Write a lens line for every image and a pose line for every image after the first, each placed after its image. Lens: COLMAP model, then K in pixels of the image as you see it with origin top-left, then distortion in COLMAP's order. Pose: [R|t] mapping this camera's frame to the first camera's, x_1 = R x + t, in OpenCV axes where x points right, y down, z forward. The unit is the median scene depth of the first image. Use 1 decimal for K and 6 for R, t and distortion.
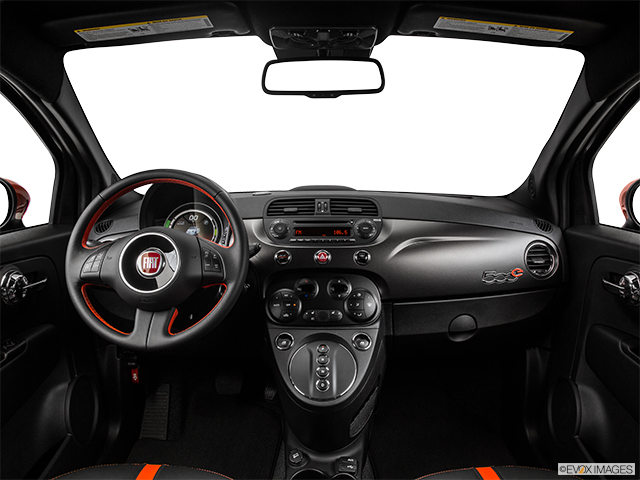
lens RADIAL K [[485.5, 0, 320.0], [0, 485.5, 240.0], [0, 0, 1]] dist [-0.131241, 0.065211]
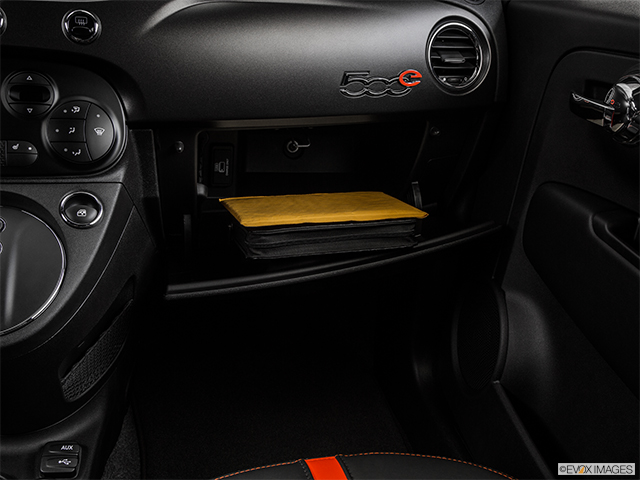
lens RADIAL K [[732.4, 0, 320.0], [0, 732.4, 240.0], [0, 0, 1]] dist [0.006340, 0.016963]
pose [[0.970086, -0.014208, 0.242346, 0.133988], [-0.044130, 0.971332, 0.233595, 0.059880], [-0.238717, -0.237302, 0.941648, 0.254340]]
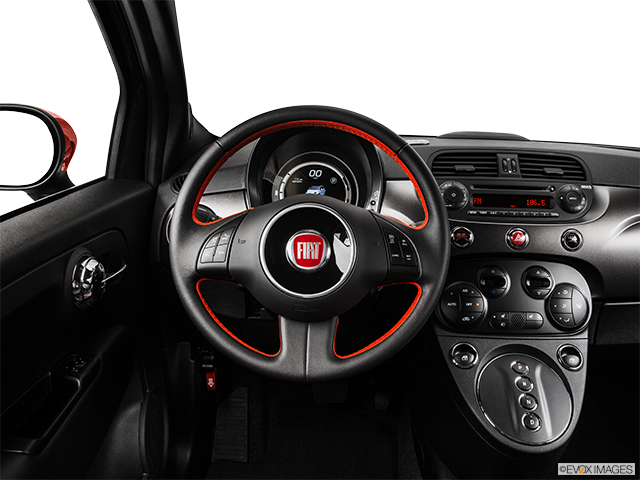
lens RADIAL K [[557.0, 0, 320.0], [0, 557.0, 240.0], [0, 0, 1]] dist [-0.064659, 0.003071]
pose [[0.999664, 0.025770, 0.002947, -0.285609], [-0.025938, 0.993626, 0.109699, -0.043536], [-0.000101, -0.109738, 0.993961, 0.195244]]
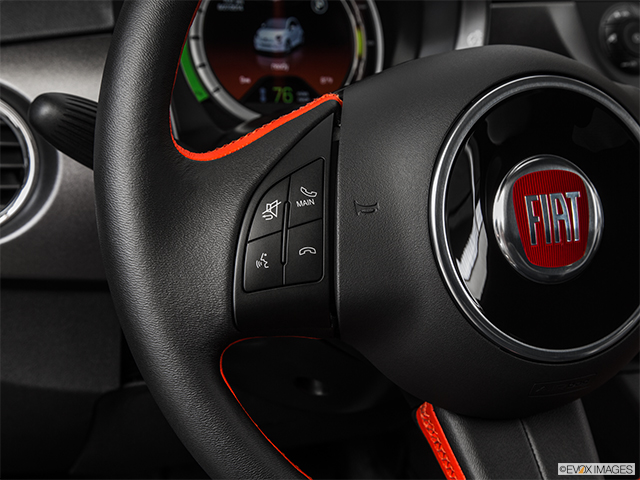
lens RADIAL K [[1009.7, 0, 320.0], [0, 1009.7, 240.0], [0, 0, 1]] dist [0.046062, 0.042696]
pose [[0.905151, -0.068246, 0.419577, -0.538862], [-0.026451, 0.976073, 0.215826, -0.033861], [-0.424267, -0.206454, 0.881688, 0.523502]]
